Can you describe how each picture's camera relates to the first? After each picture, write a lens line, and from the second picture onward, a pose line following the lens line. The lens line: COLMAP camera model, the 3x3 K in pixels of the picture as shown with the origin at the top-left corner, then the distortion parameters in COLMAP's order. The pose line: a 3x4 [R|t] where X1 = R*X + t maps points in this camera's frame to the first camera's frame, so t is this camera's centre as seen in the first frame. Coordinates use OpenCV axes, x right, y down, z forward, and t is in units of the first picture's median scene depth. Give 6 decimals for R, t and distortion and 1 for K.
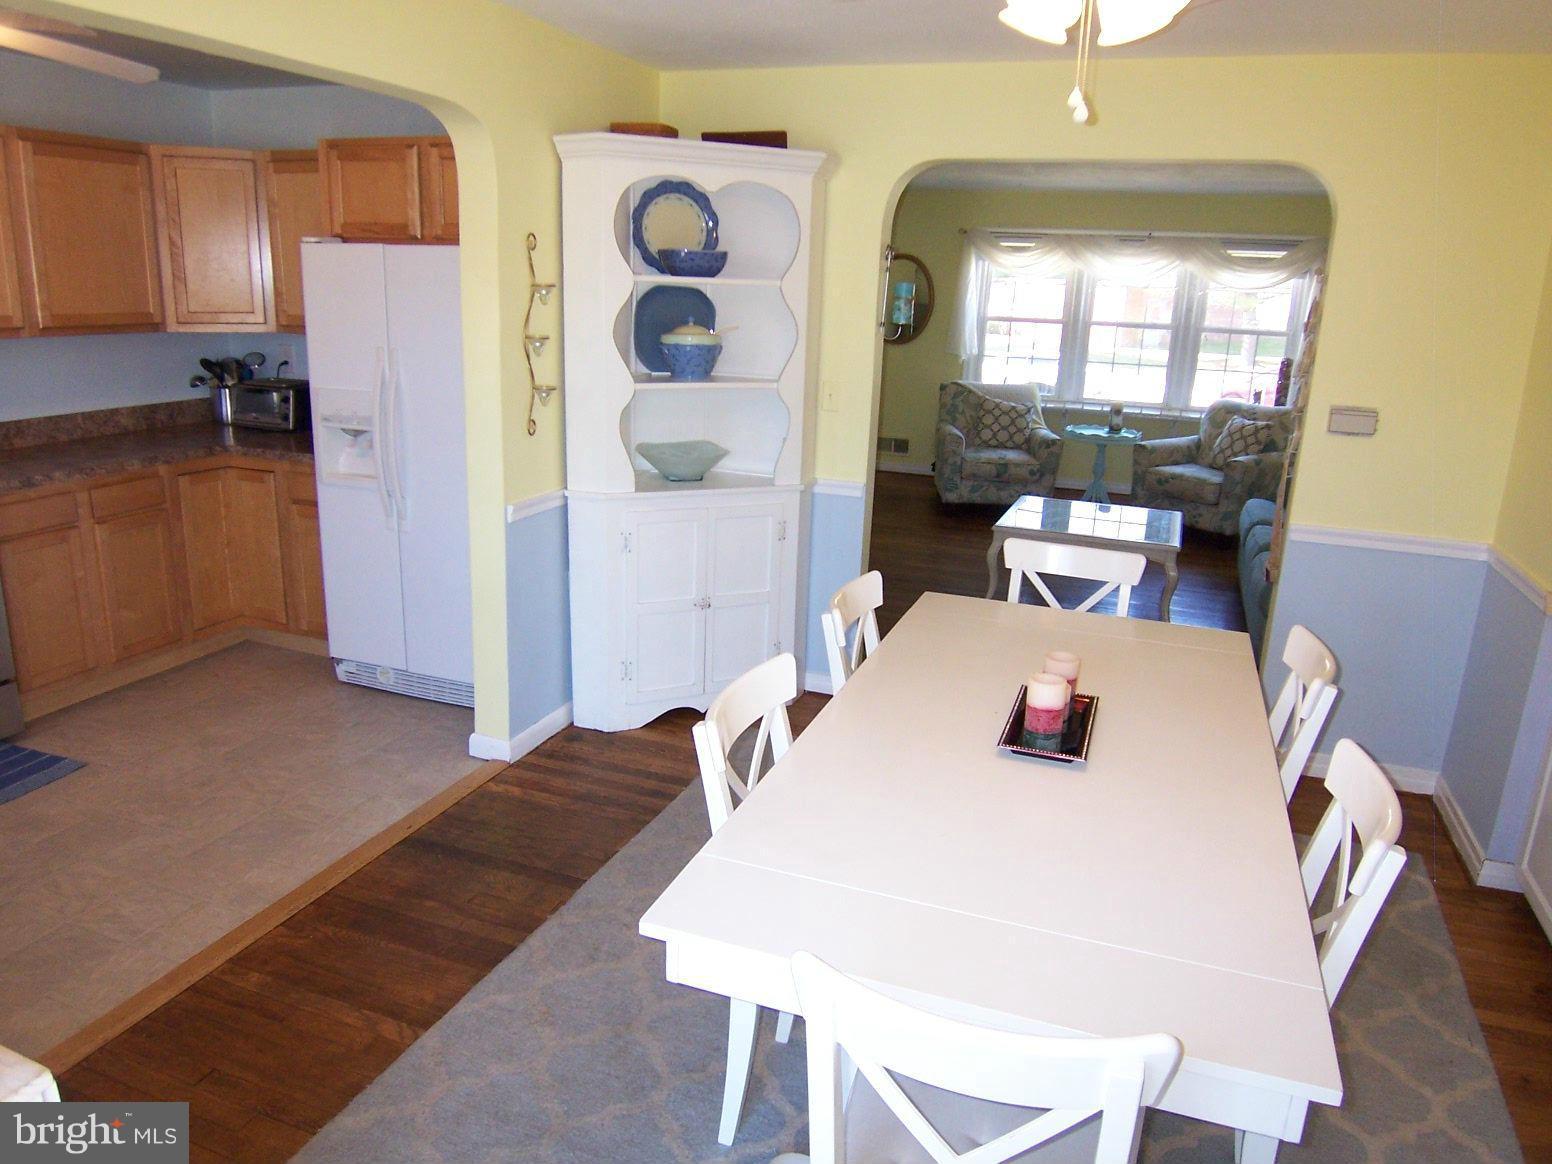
lens RADIAL K [[1047.2, 0, 778.3], [0, 1047.2, 574.2], [0, 0, 1]] dist [-0.022321, -0.030222]
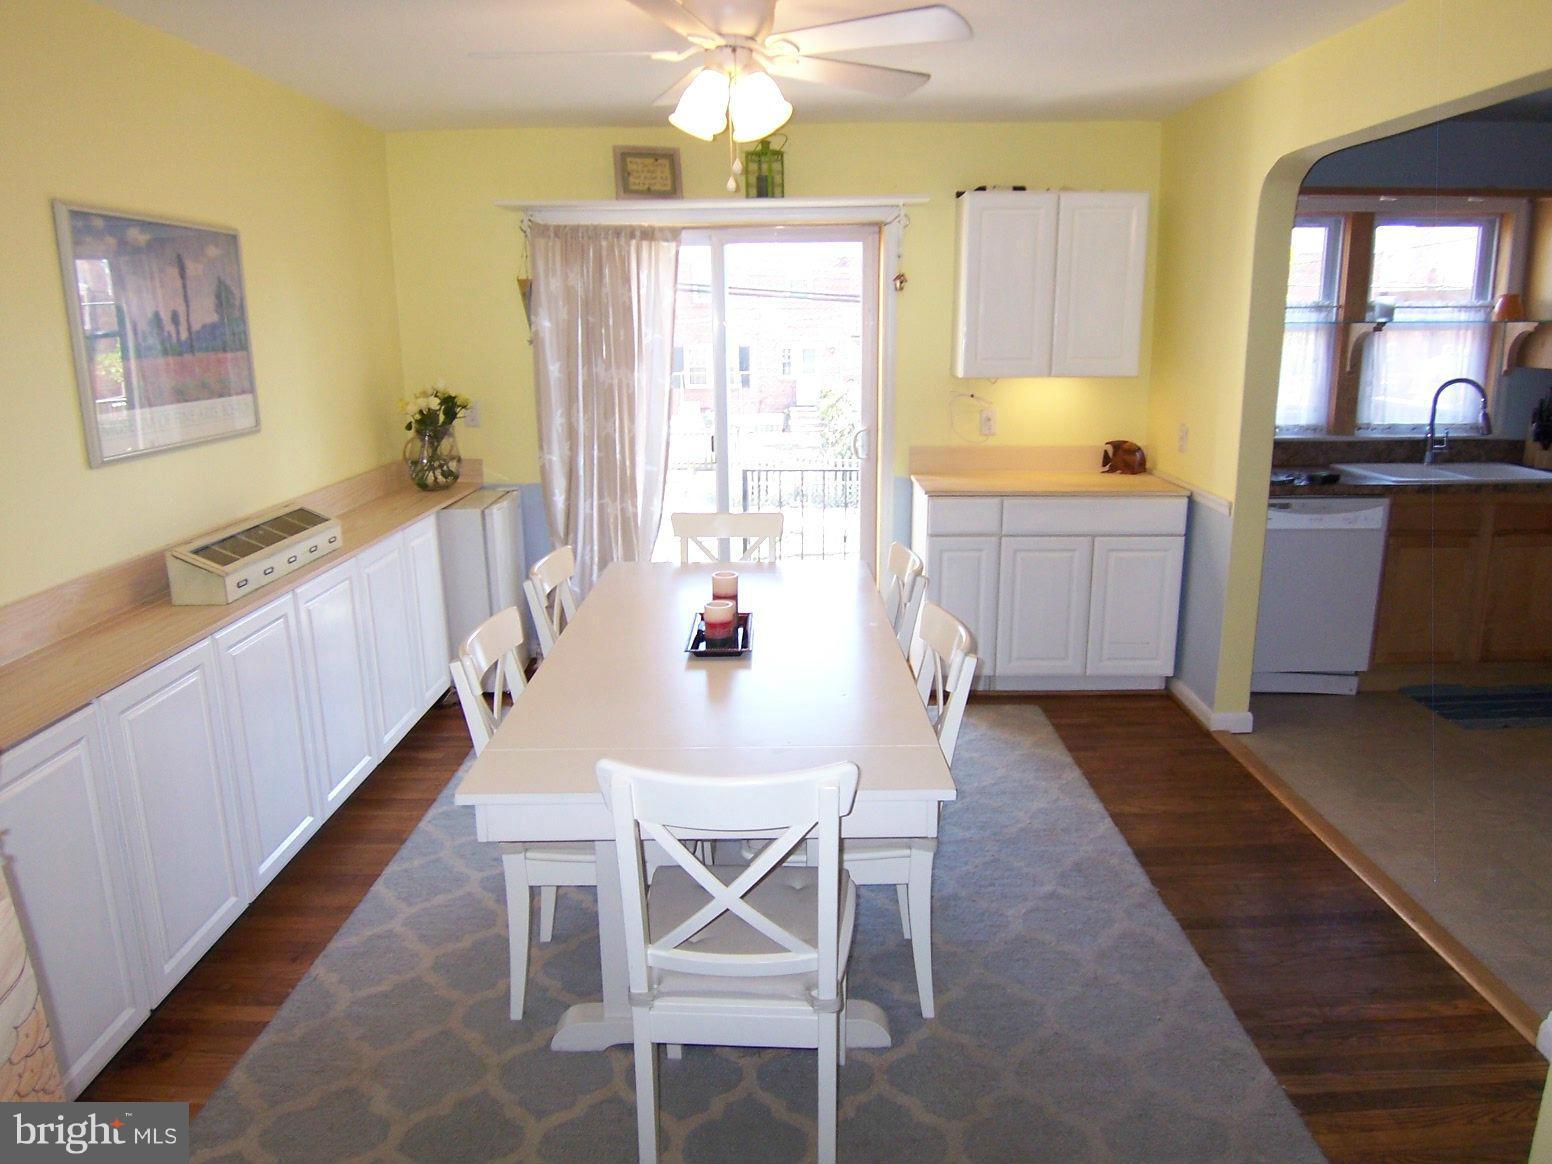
lens RADIAL K [[1047.2, 0, 771.5], [0, 1047.2, 571.0], [0, 0, 1]] dist [-0.022321, -0.030222]
pose [[-0.937332, 0.055988, -0.343909, 0.178931], [-0.113070, 0.884717, 0.452206, -0.143190], [0.329580, 0.462753, -0.822944, 0.571488]]
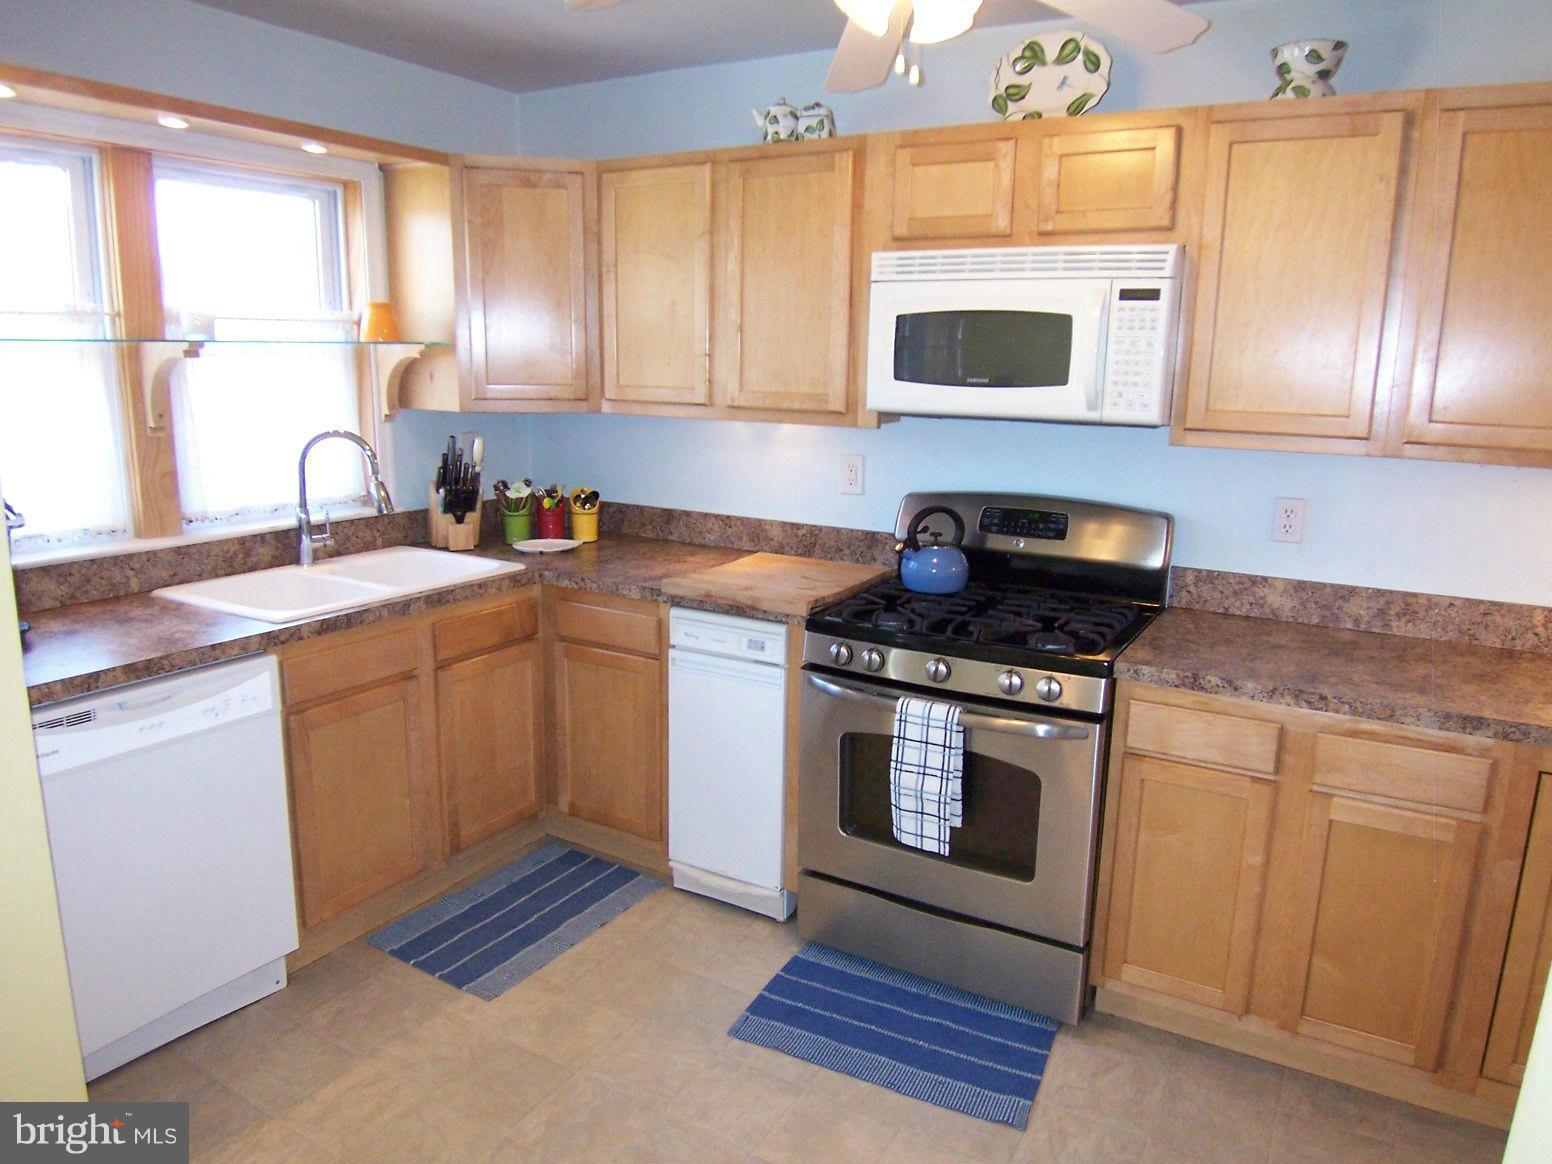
lens RADIAL K [[1047.2, 0, 782.9], [0, 1047.2, 570.3], [0, 0, 1]] dist [-0.022321, -0.030222]
pose [[-0.161928, 0.154718, -0.974598, -0.046996], [-0.288308, 0.937123, 0.196671, -0.093355], [0.943747, 0.312831, -0.107140, 0.377014]]
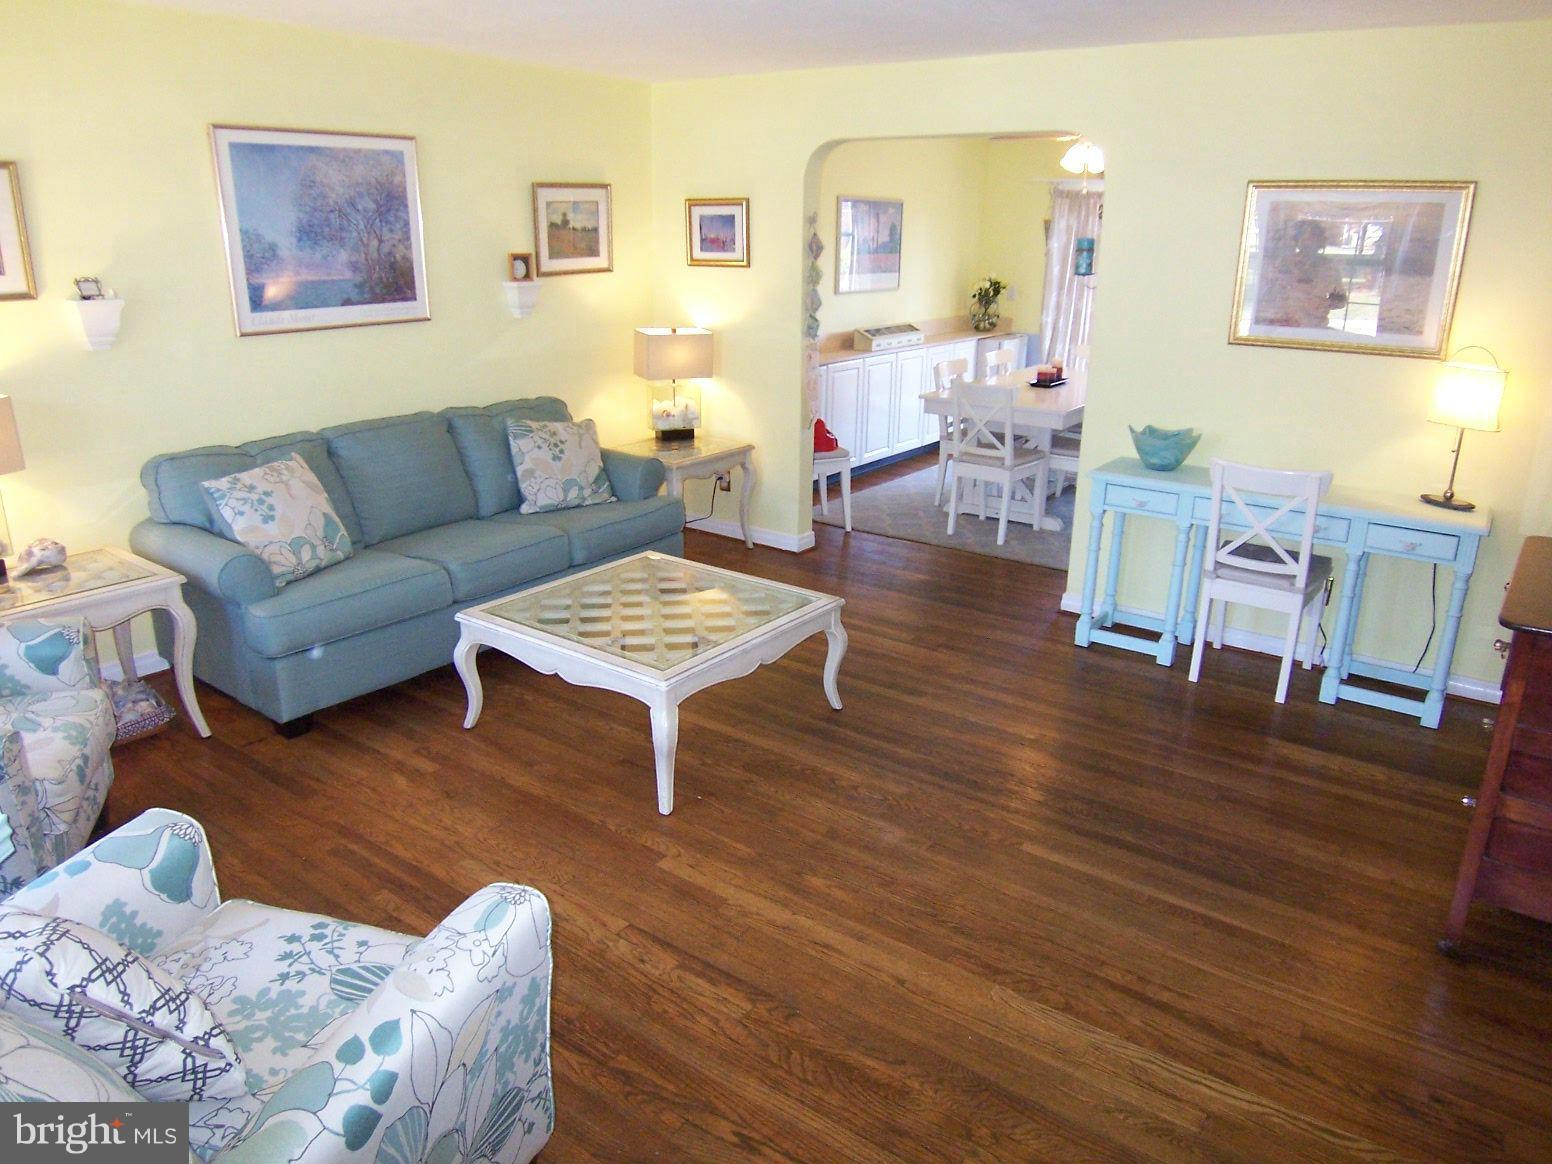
lens RADIAL K [[1047.2, 0, 775.4], [0, 1047.2, 585.7], [0, 0, 1]] dist [-0.022321, -0.030222]
pose [[-0.963641, -0.128433, 0.234311, 0.067874], [0.026245, 0.827172, 0.561335, -0.307733], [-0.265910, 0.547075, -0.793726, 1.108592]]
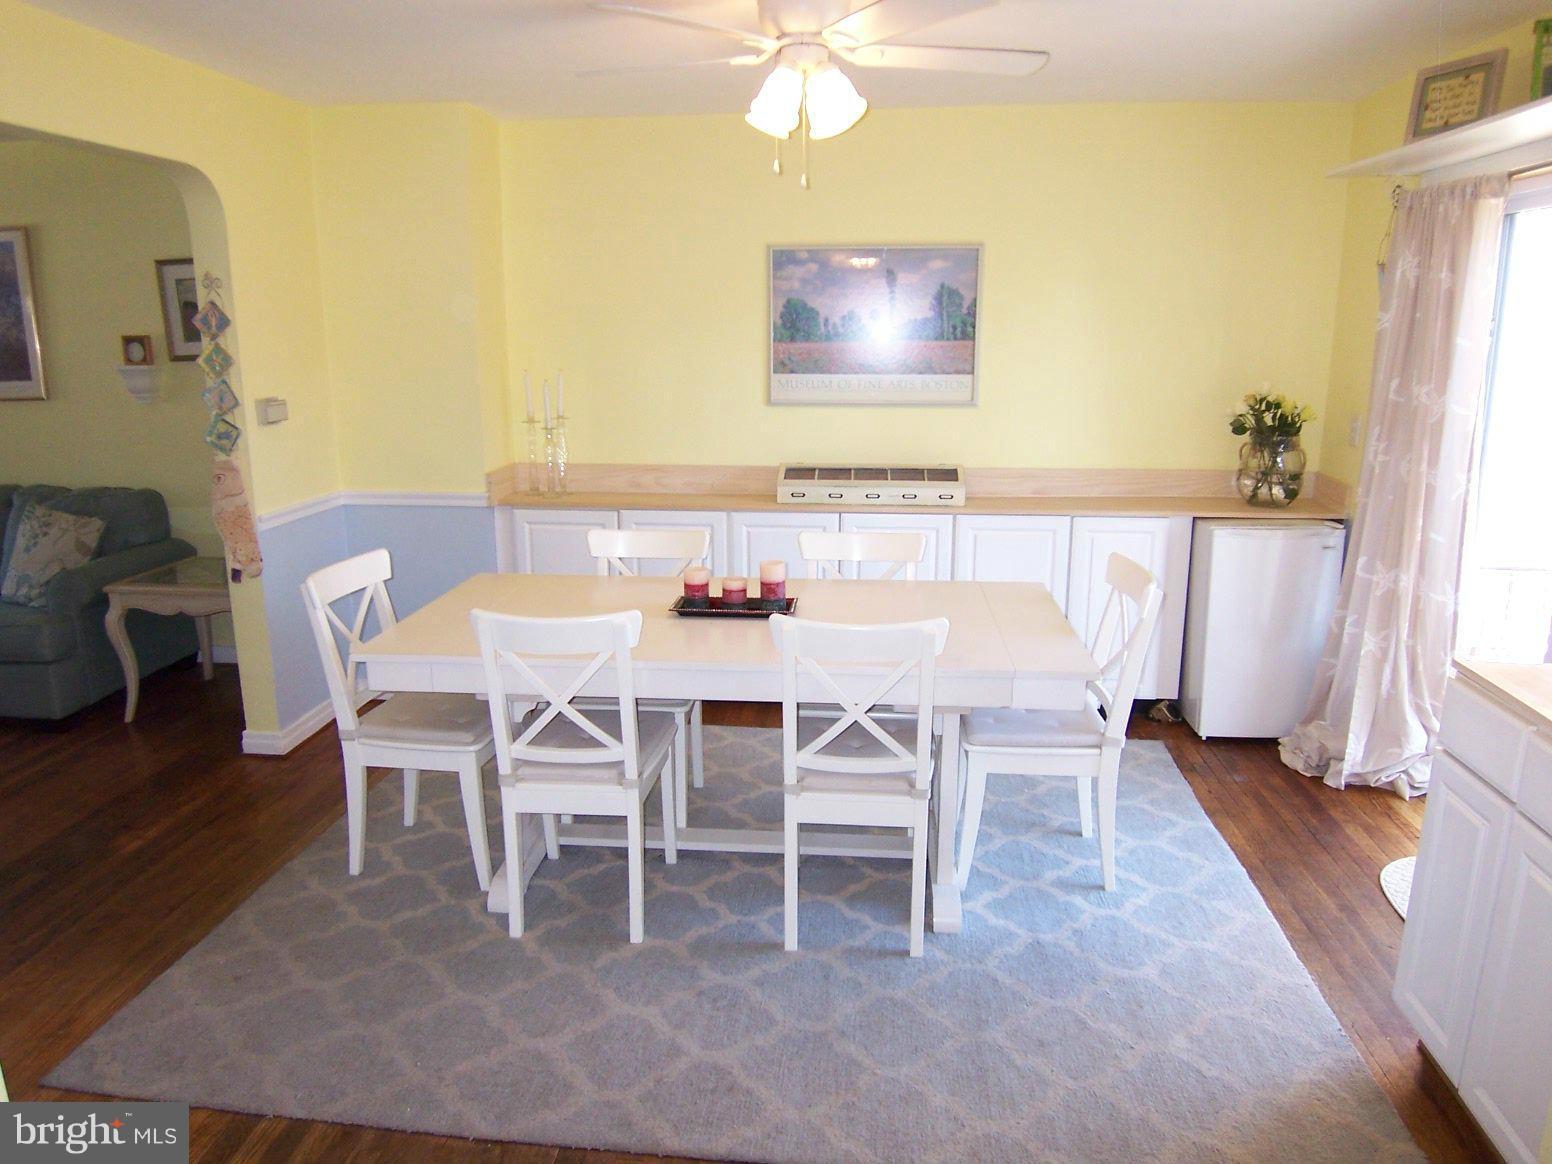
lens RADIAL K [[1047.2, 0, 764.4], [0, 1047.2, 581.6], [0, 0, 1]] dist [-0.022321, -0.030222]
pose [[-0.253700, -0.253150, 0.933569, -0.286109], [0.248922, 0.915554, 0.315911, -0.088268], [-0.934705, 0.312532, -0.169262, 0.334495]]
